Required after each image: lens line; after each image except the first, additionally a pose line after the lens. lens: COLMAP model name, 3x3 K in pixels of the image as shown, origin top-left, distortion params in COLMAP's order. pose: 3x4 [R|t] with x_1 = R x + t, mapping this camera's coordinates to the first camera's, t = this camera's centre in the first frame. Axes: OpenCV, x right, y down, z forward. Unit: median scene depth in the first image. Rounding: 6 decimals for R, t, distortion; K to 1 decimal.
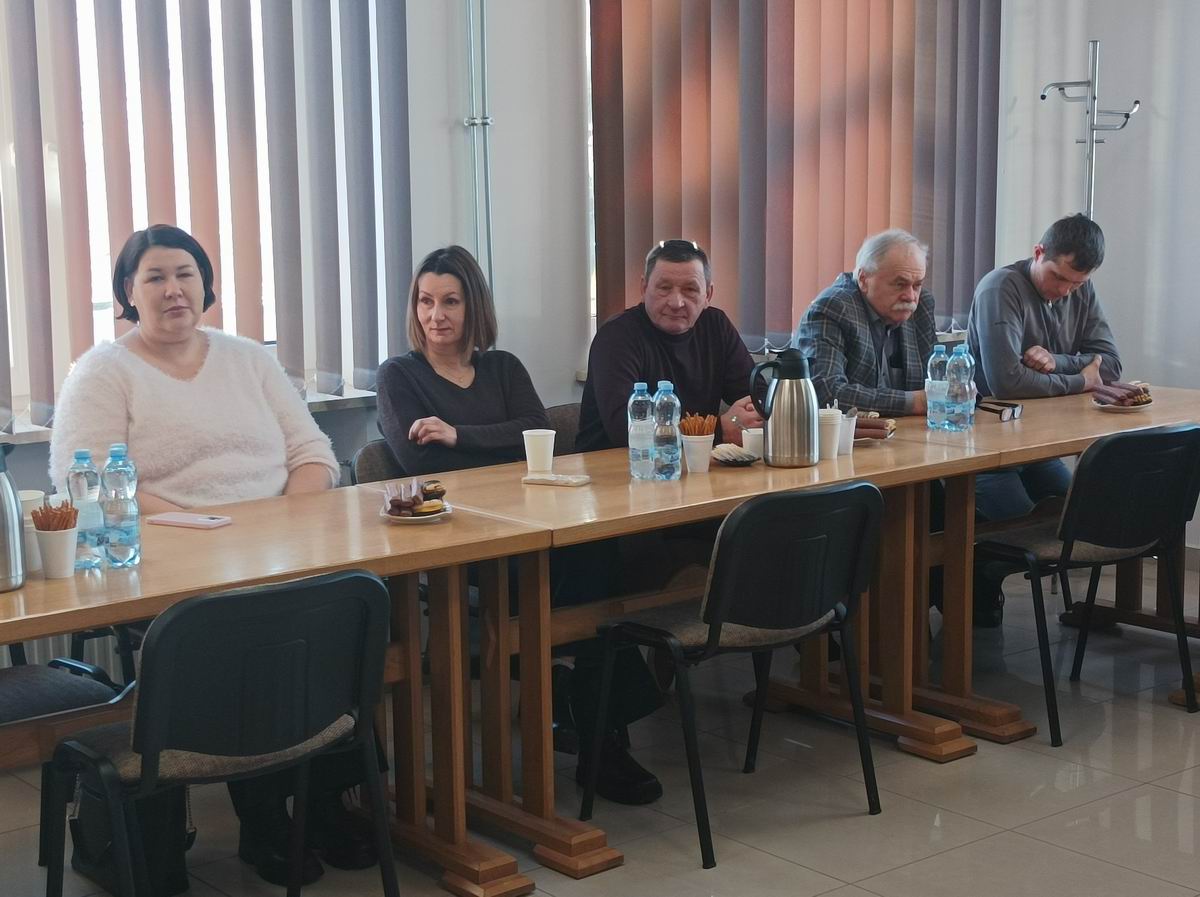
lens RADIAL K [[2061.4, 0, 600.0], [0, 2061.4, 448.5], [0, 0, 1]] dist [0.001597, -0.032462]
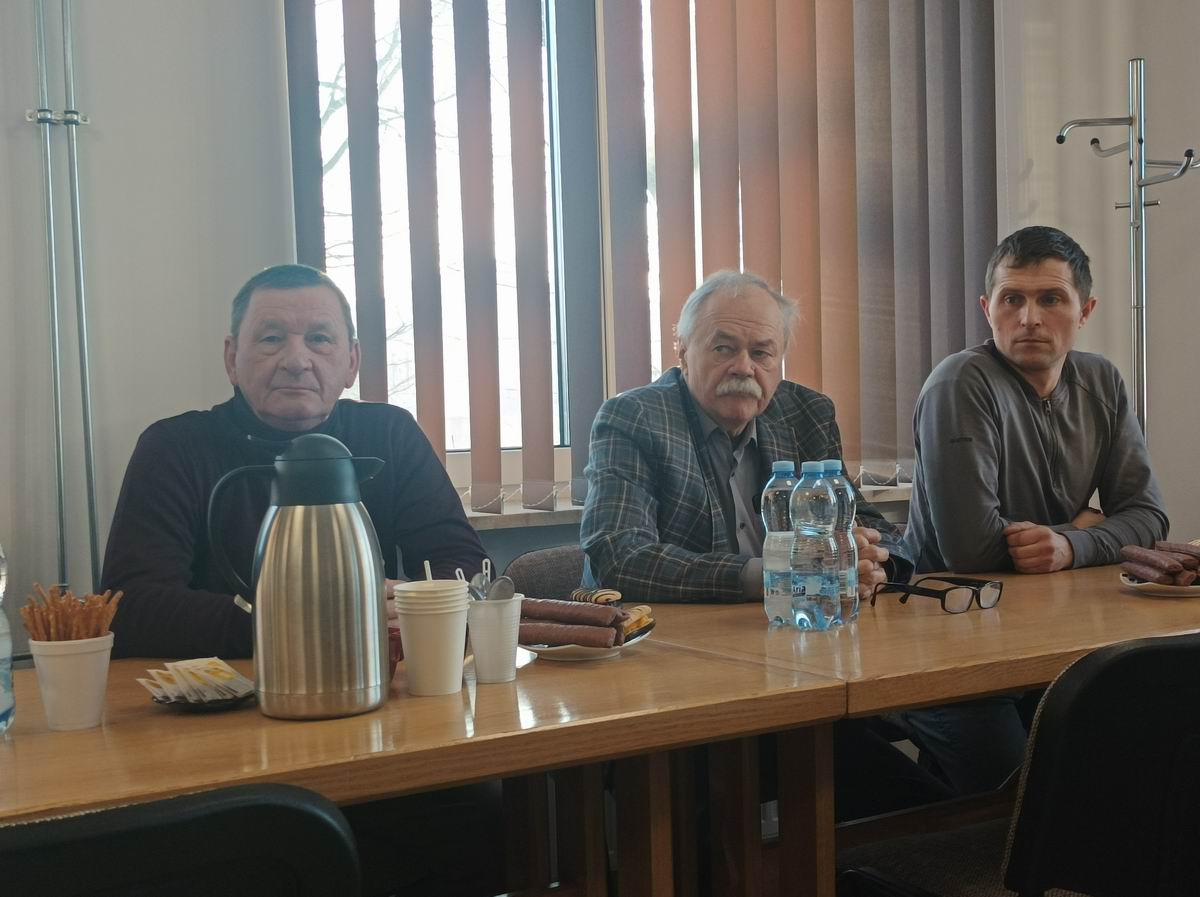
lens RADIAL K [[1532.4, 0, 600.0], [0, 1532.4, 448.5], [0, 0, 1]] dist [0.001881, 0.017577]
pose [[0.988050, -0.012495, -0.153626, 0.175729], [-0.006833, 0.992178, -0.124644, -0.005616], [0.153982, 0.124204, 0.980236, 0.612660]]
